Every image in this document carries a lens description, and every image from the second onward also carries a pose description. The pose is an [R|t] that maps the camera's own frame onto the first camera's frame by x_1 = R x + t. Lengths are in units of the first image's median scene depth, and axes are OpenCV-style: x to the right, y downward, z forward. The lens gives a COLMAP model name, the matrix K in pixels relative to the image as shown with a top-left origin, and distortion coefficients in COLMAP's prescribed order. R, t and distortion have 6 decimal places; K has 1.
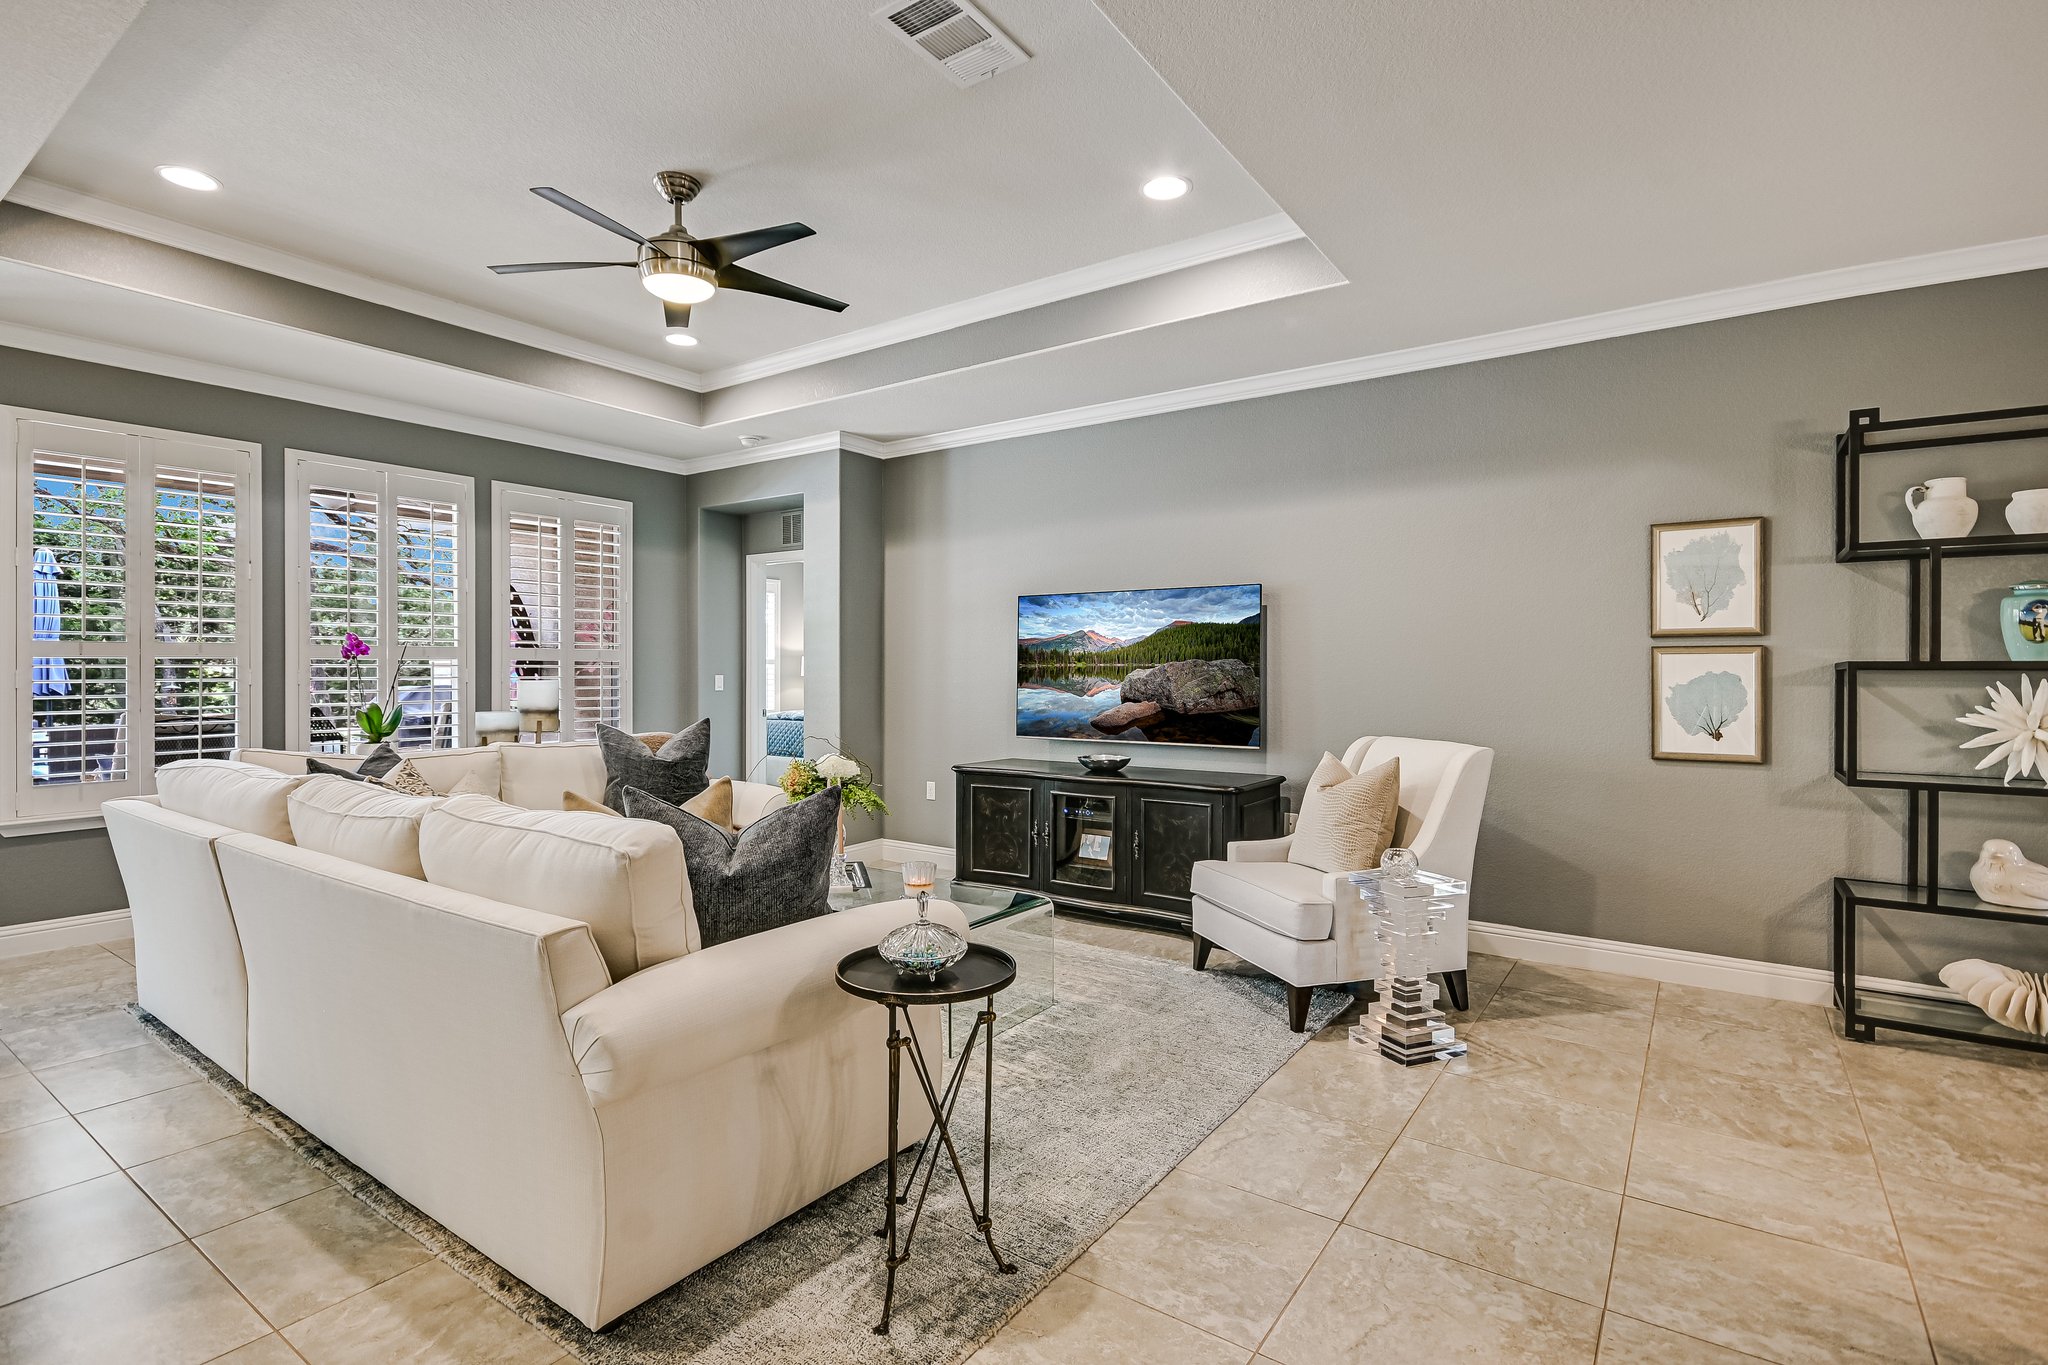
lens RADIAL K [[981.6, 0, 1046.0], [0, 981.6, 669.8], [0, 0, 1]] dist [0.013971, -0.000120]
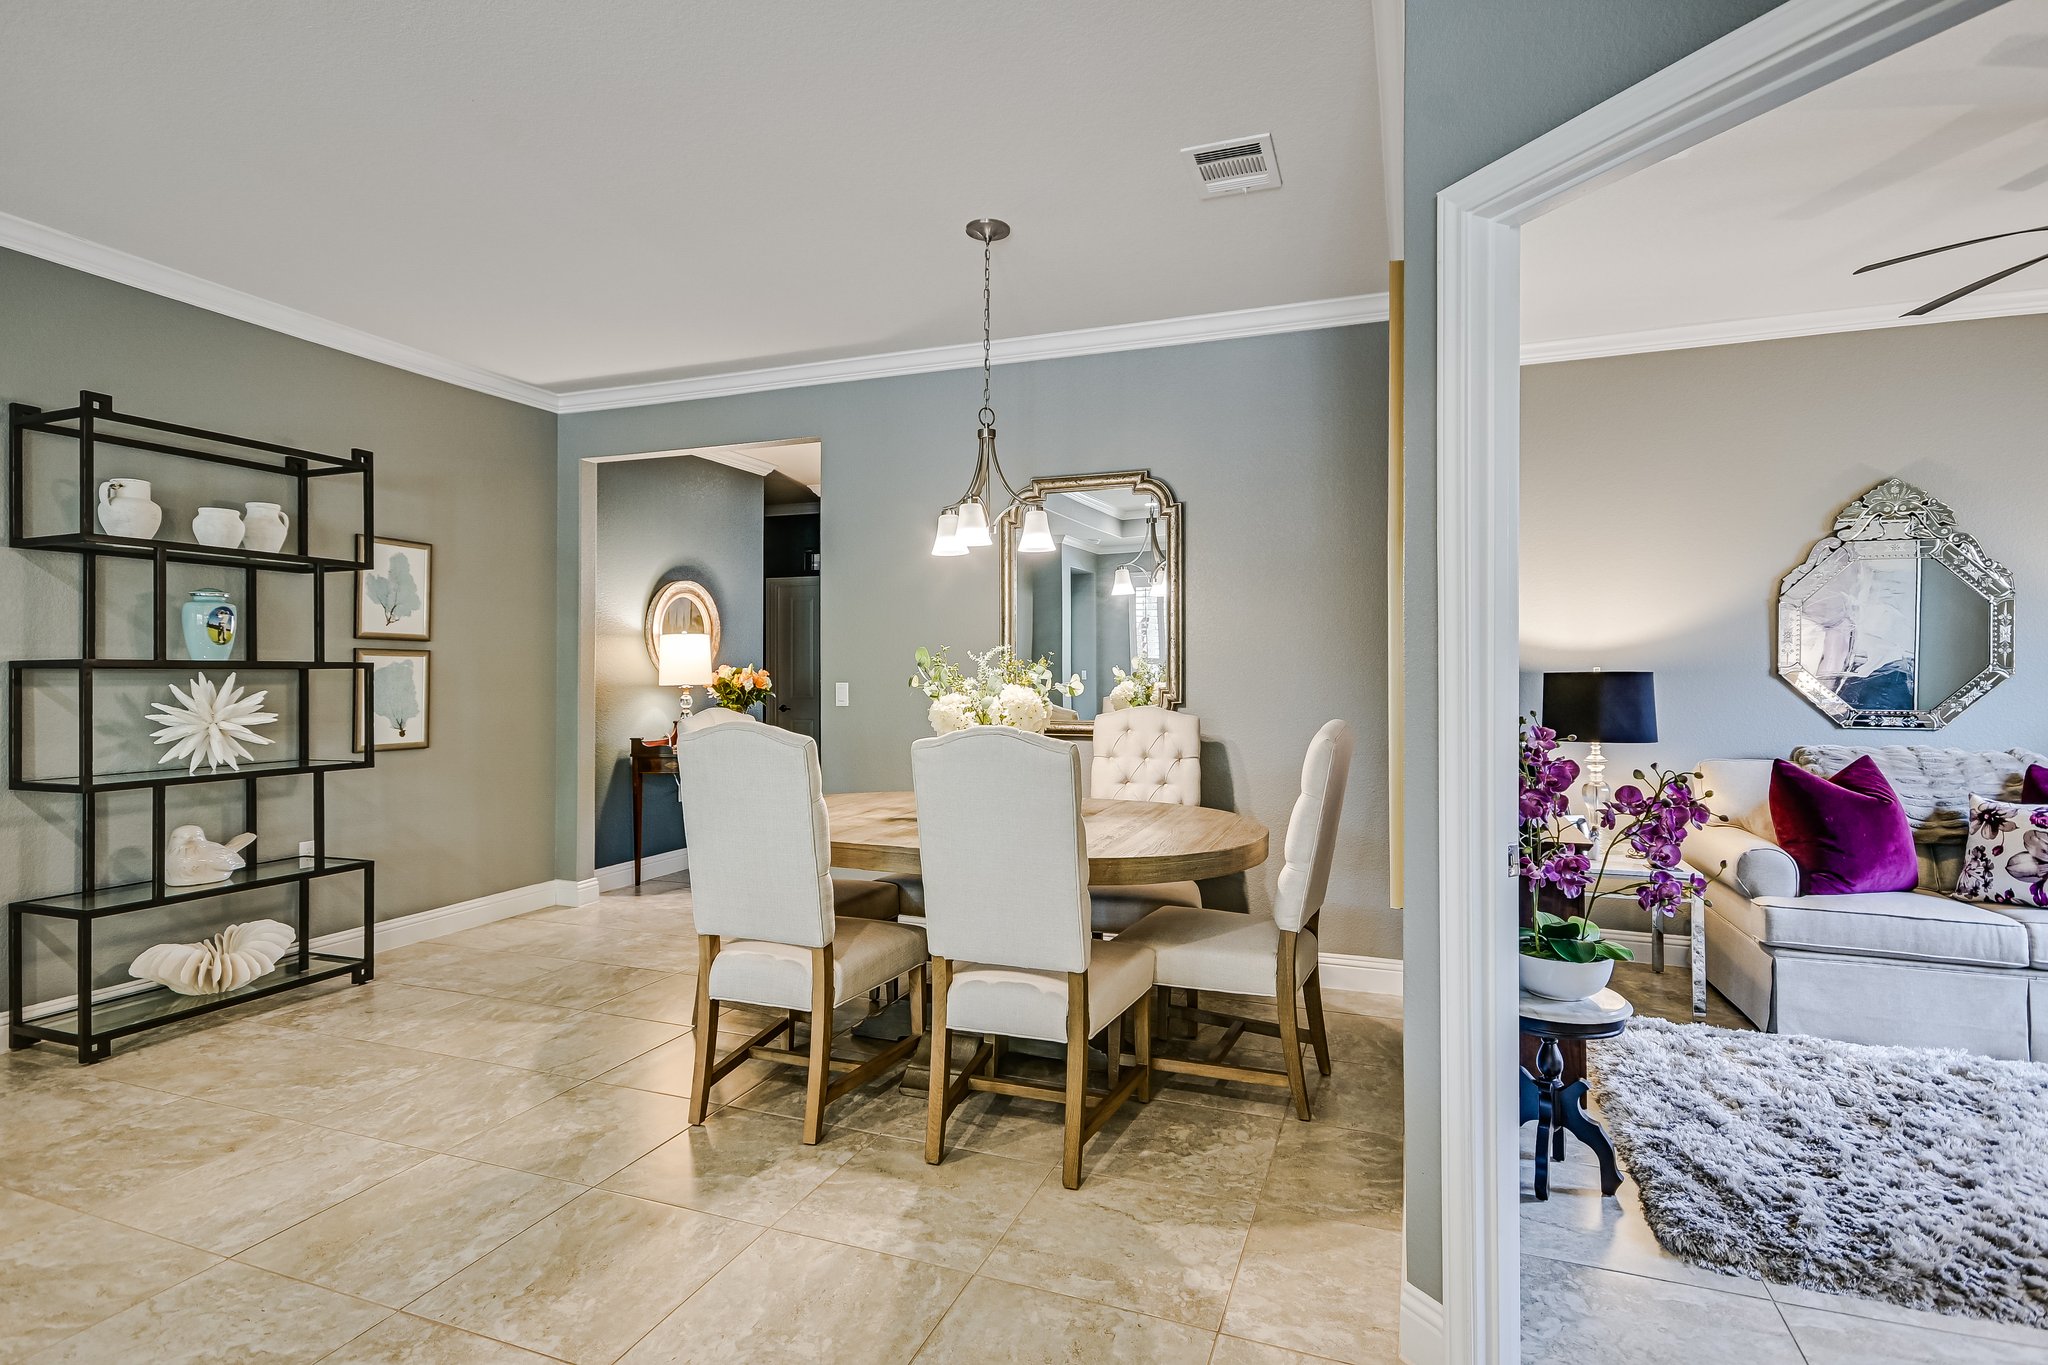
lens RADIAL K [[1065.7, 0, 1006.9], [0, 1065.7, 674.8], [0, 0, 1]] dist [0.027071, -0.001592]
pose [[-0.207400, -0.005839, 0.978239, -0.379300], [-0.004547, 0.999977, 0.005005, -0.003345], [-0.978246, -0.003410, -0.207422, 0.377292]]
